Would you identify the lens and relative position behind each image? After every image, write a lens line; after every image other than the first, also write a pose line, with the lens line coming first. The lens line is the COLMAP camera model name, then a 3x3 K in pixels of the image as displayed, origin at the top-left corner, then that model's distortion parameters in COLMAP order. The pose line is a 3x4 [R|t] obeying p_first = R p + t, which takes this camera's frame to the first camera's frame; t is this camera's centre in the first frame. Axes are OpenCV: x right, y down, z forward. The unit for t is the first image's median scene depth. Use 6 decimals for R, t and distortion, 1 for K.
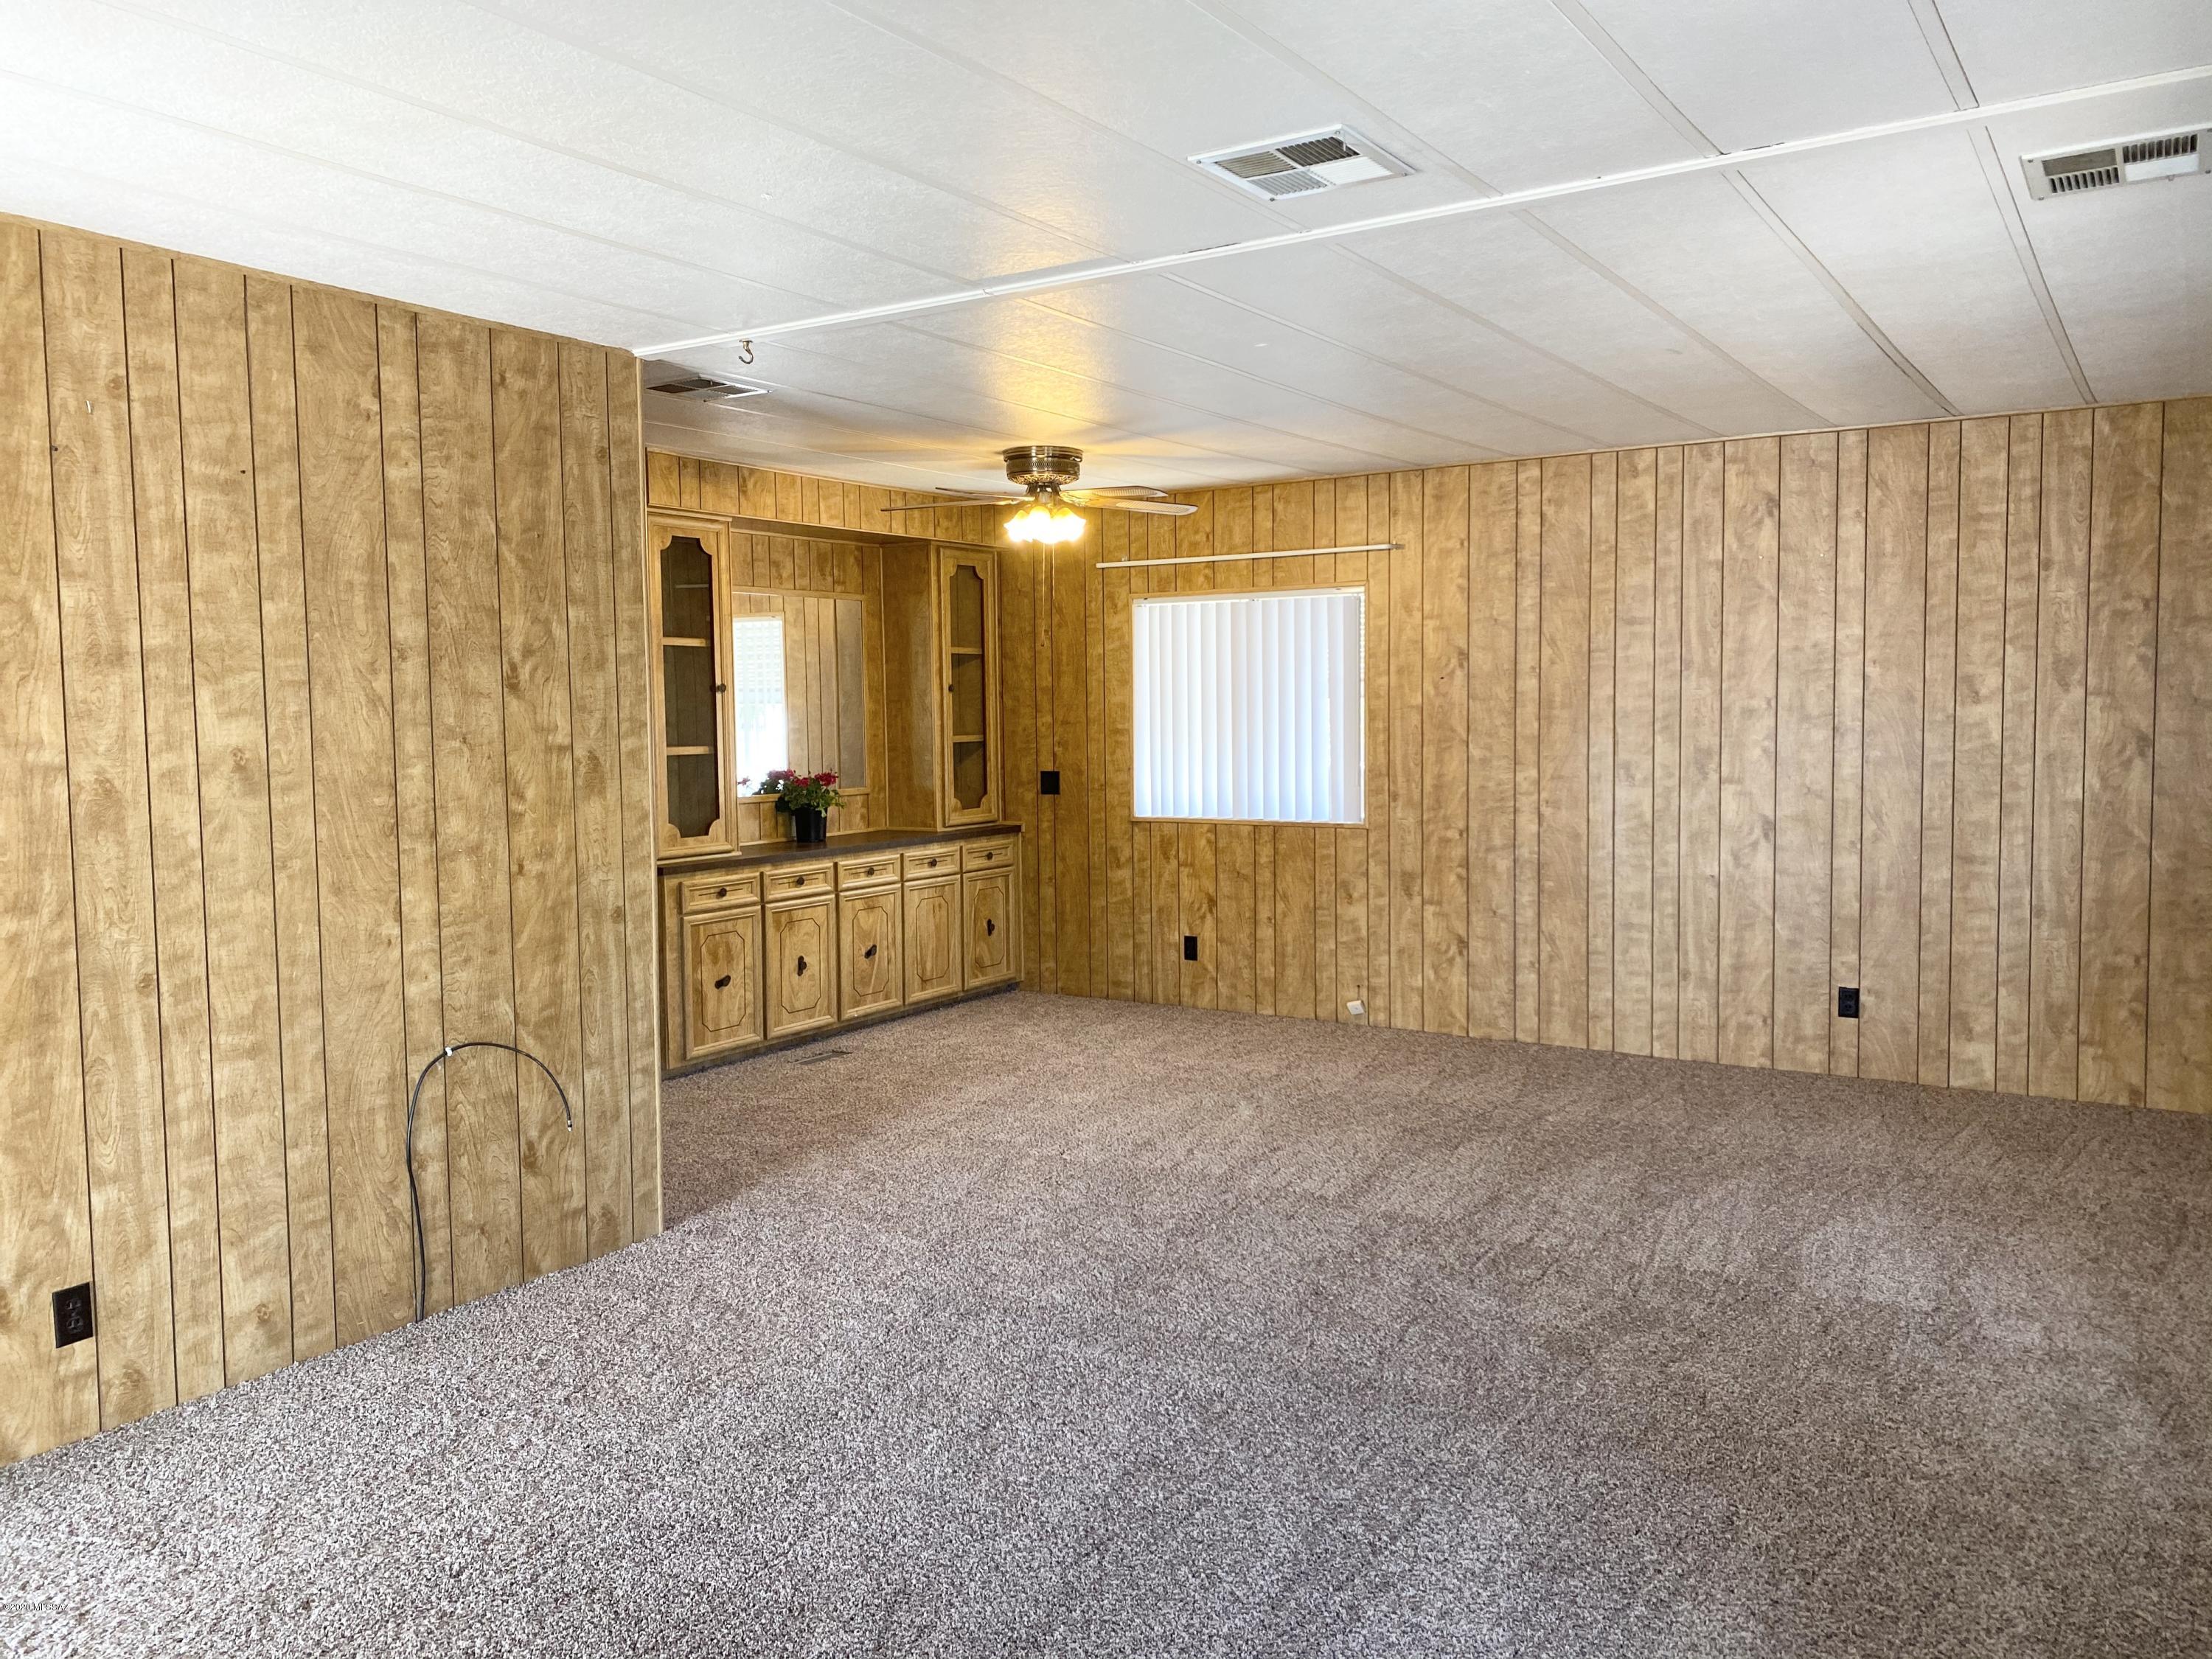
lens RADIAL K [[1678.7, 0, 1127.1], [0, 1678.7, 793.3], [0, 0, 1]] dist [0.028565, -0.027343]
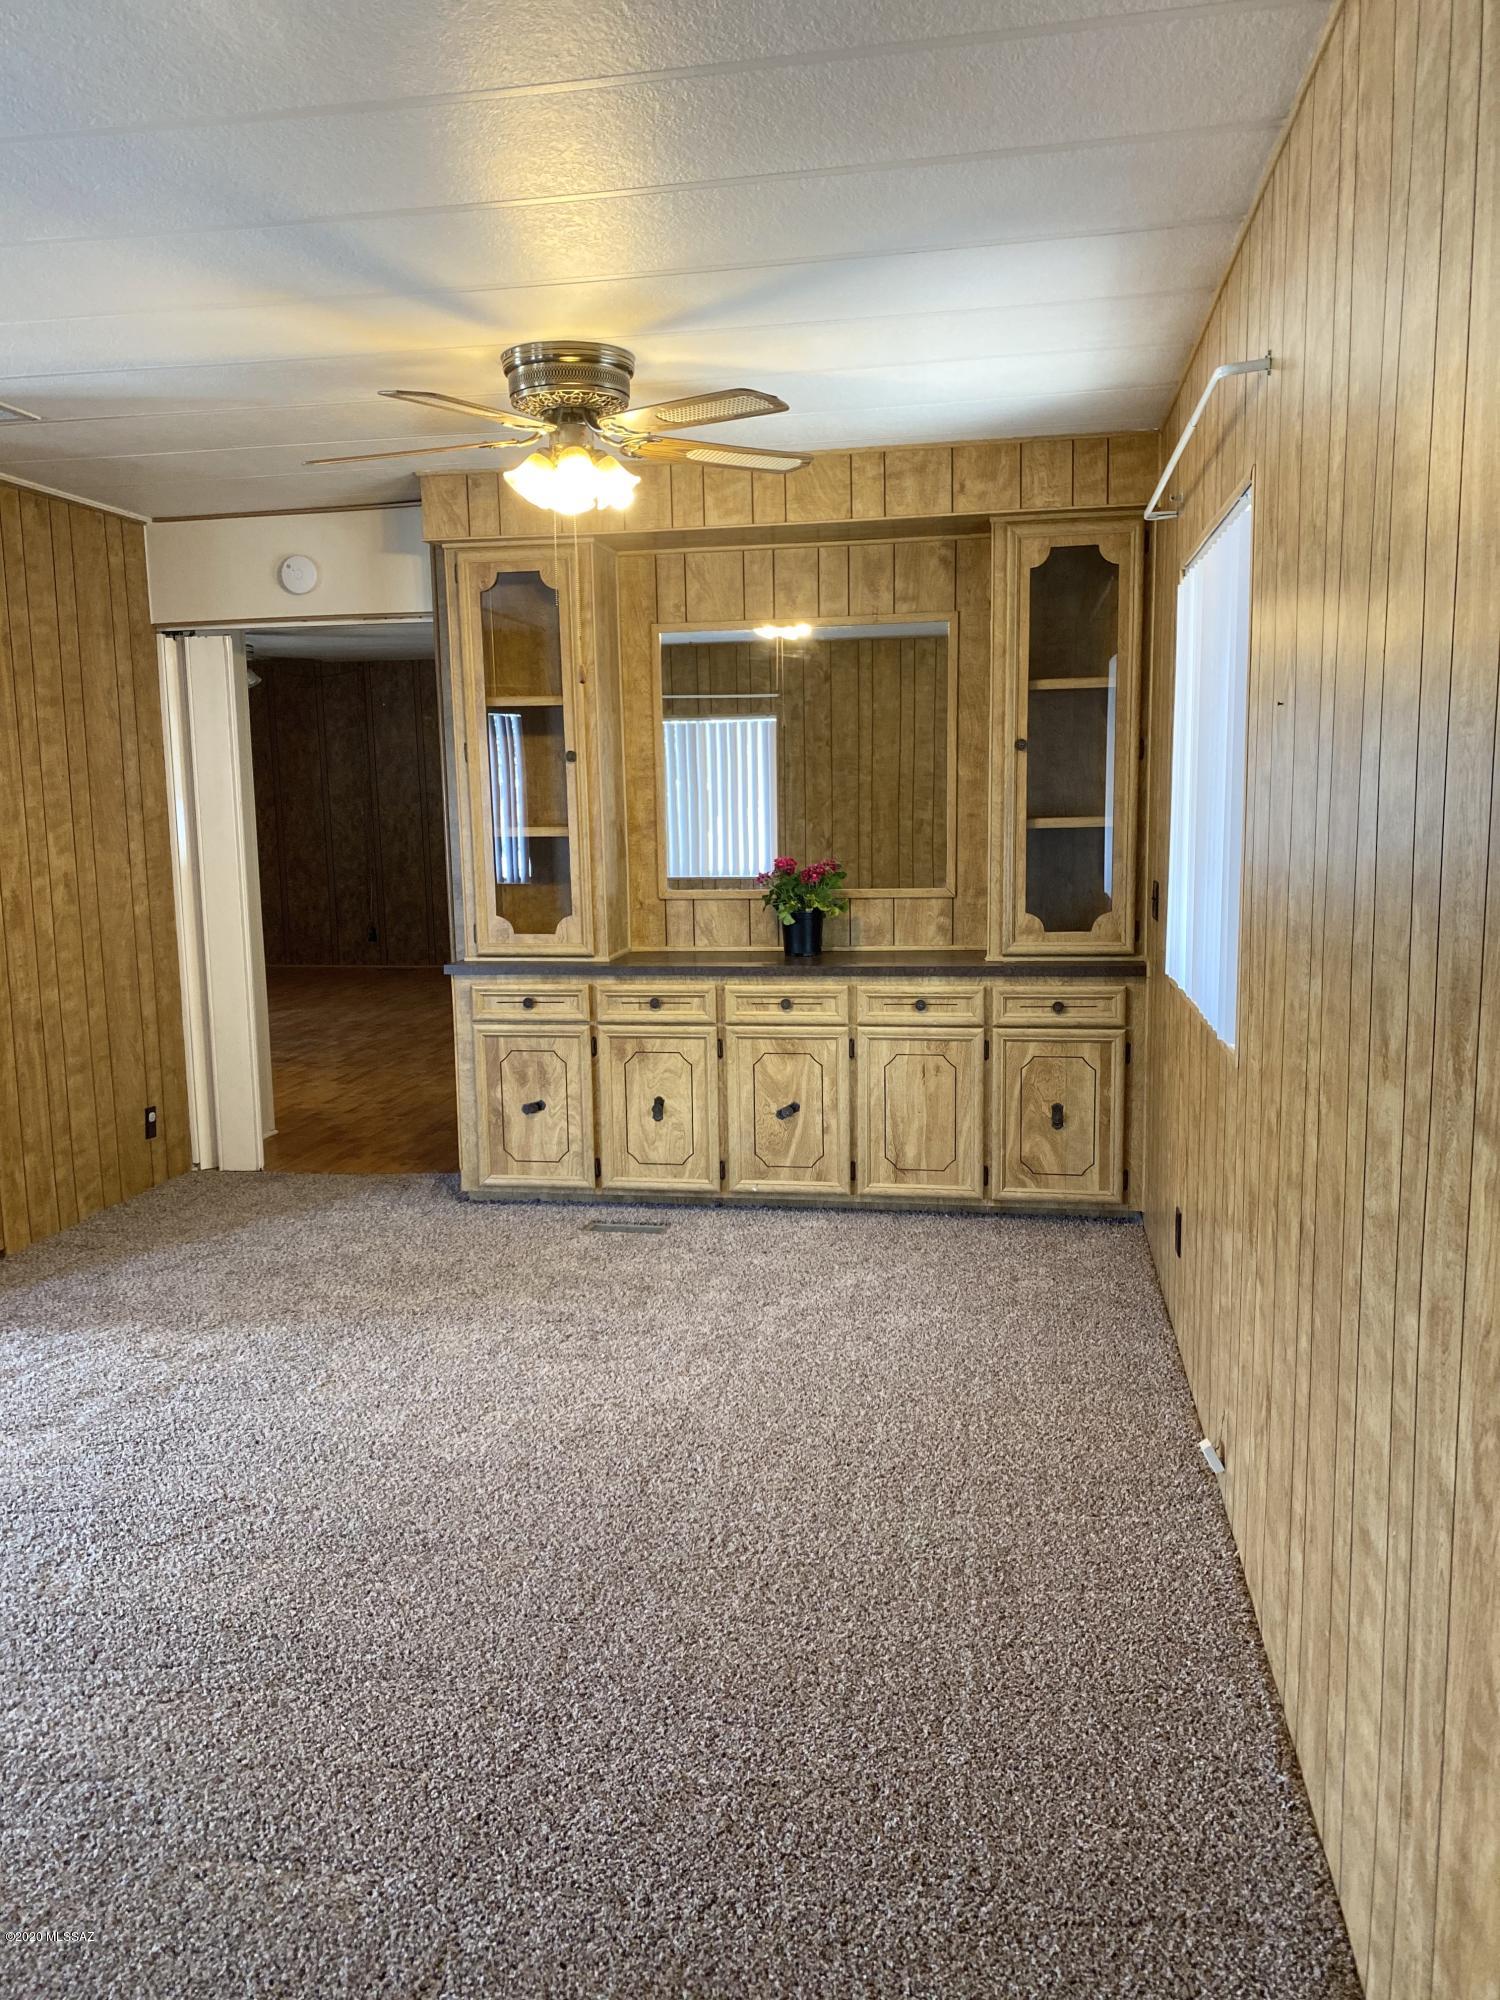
lens RADIAL K [[1517.8, 0, 745.3], [0, 1517.8, 1014.1], [0, 0, 1]] dist [0.028565, -0.027343]
pose [[0.384795, 0.145135, -0.911520, 0.742893], [-0.037200, 0.989196, 0.141799, -0.070697], [0.922252, -0.020655, 0.386037, 1.218510]]
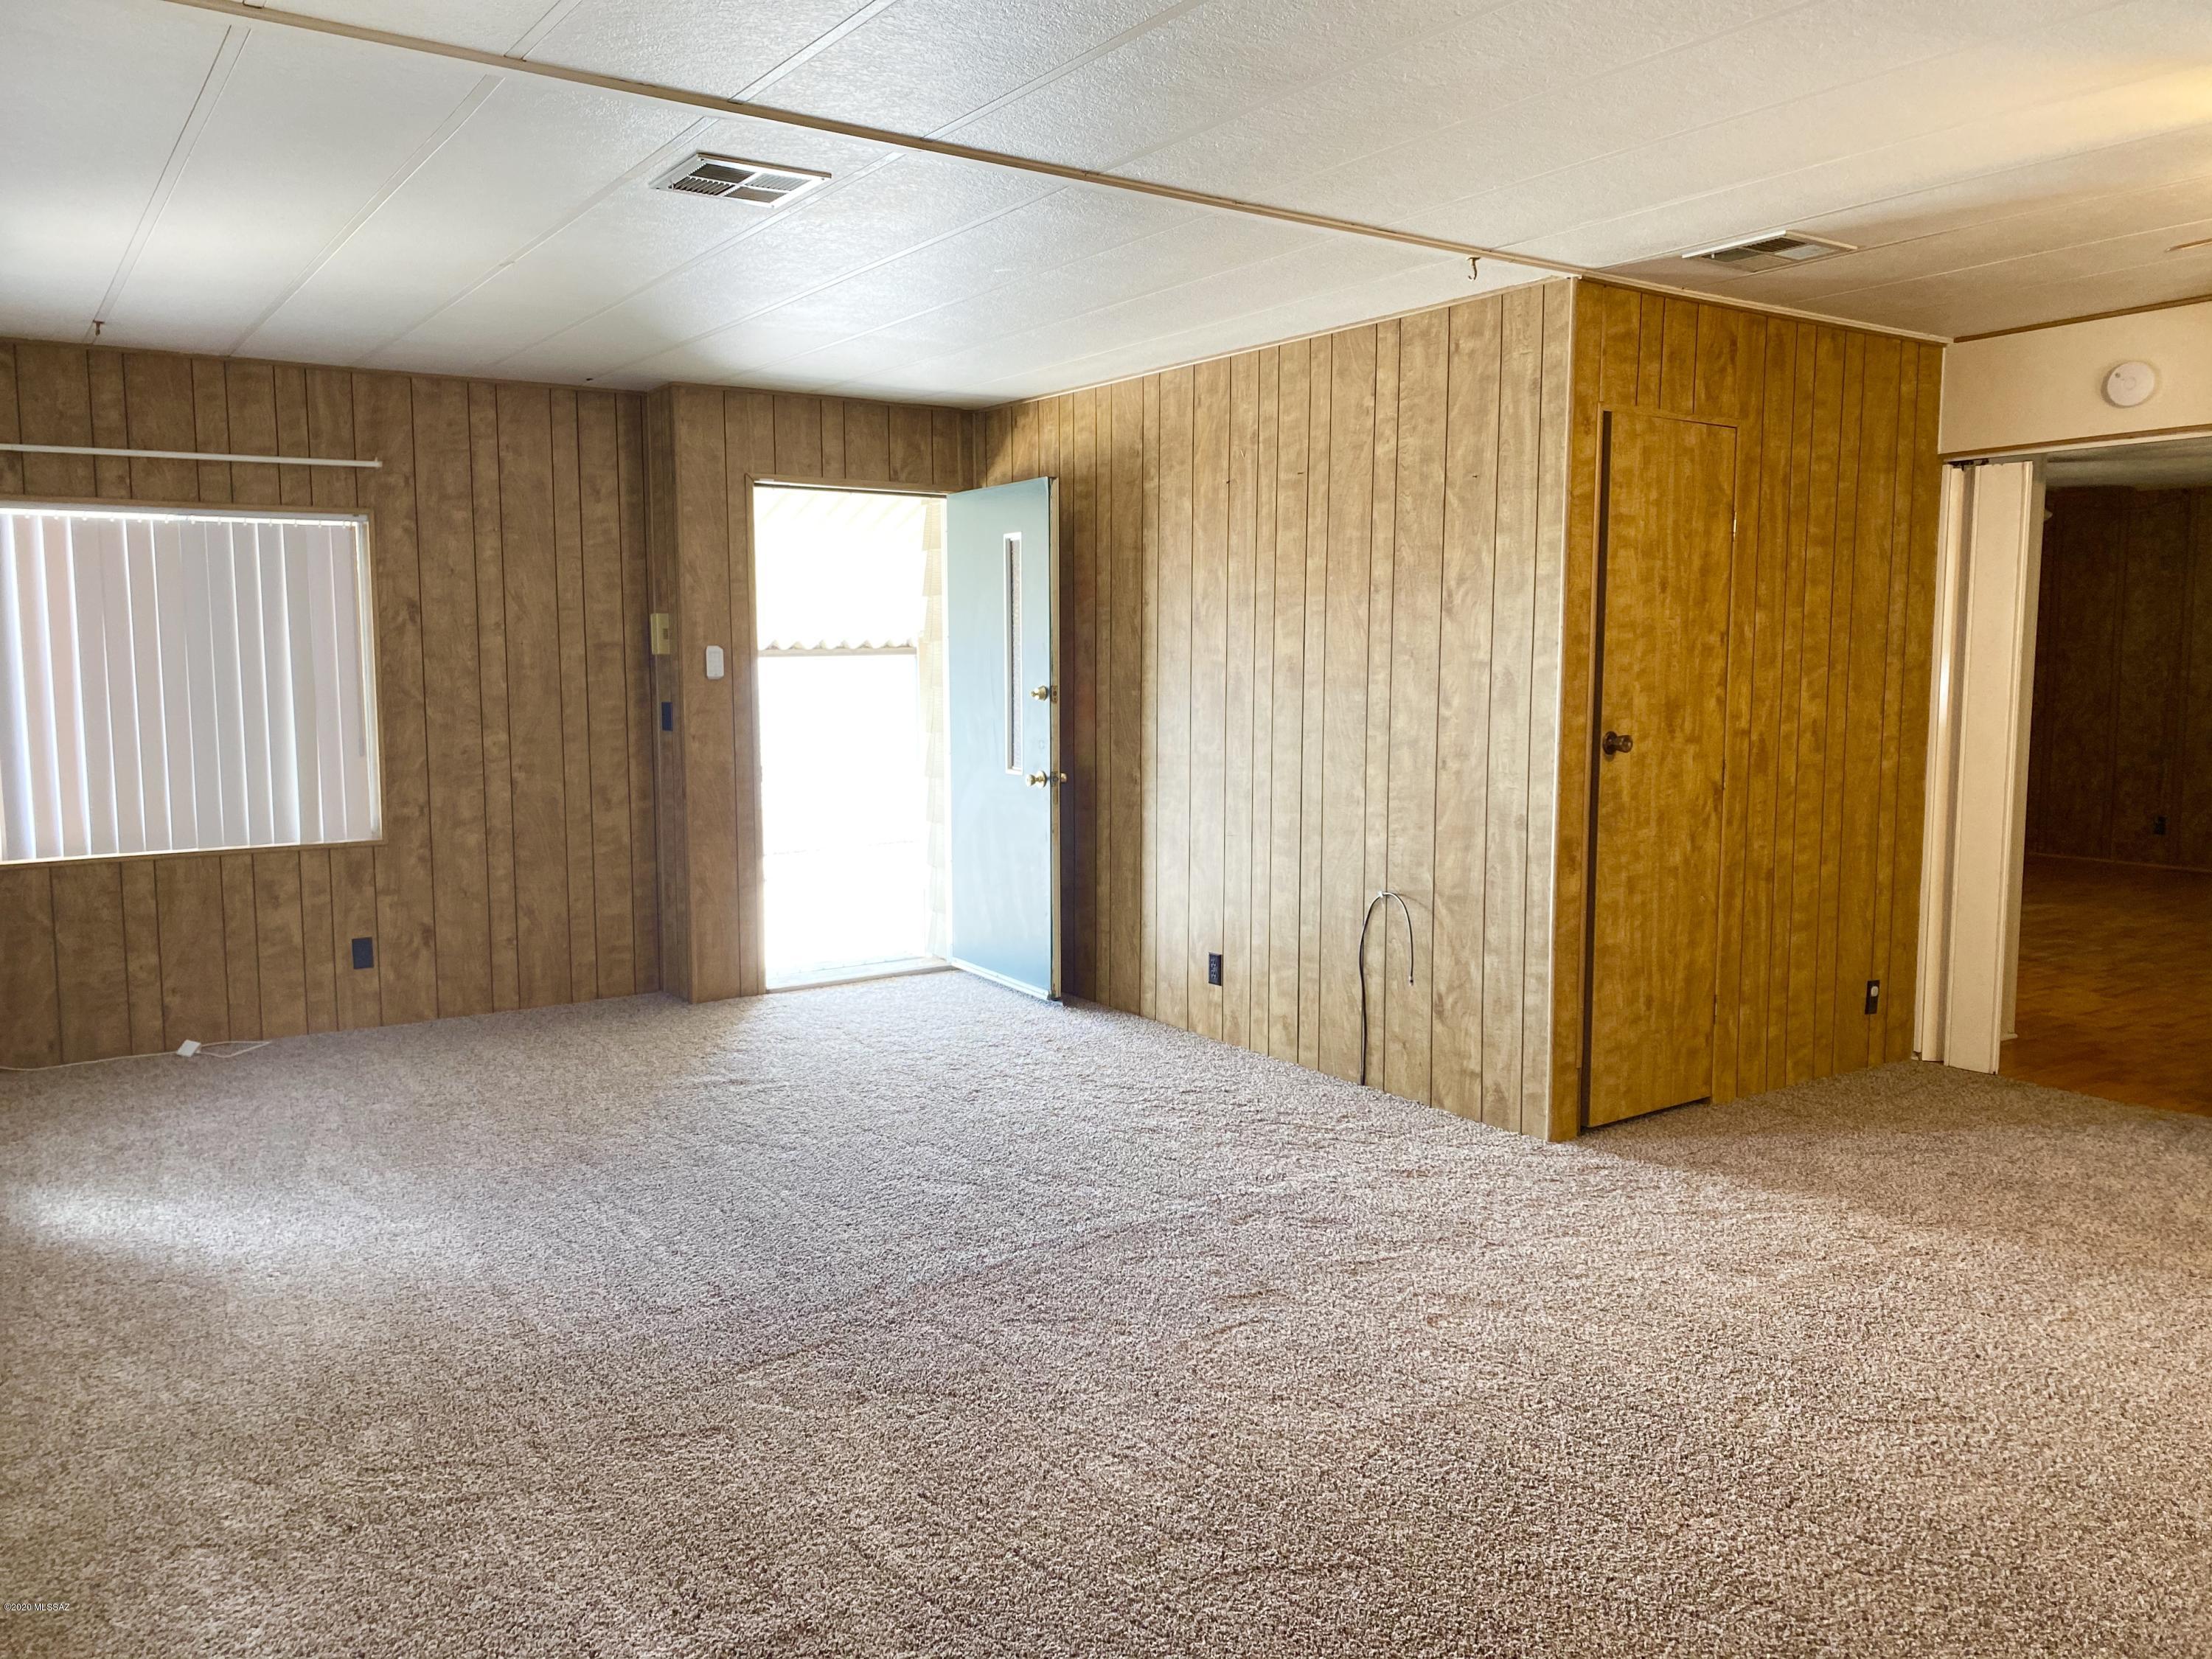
lens RADIAL K [[1678.7, 0, 1100.2], [0, 1678.7, 820.4], [0, 0, 1]] dist [0.028565, -0.027343]
pose [[-0.394218, 0.103108, -0.913215, 0.794159], [-0.043375, 0.990492, 0.130557, -0.058311], [0.917993, 0.091079, -0.385997, 1.195205]]
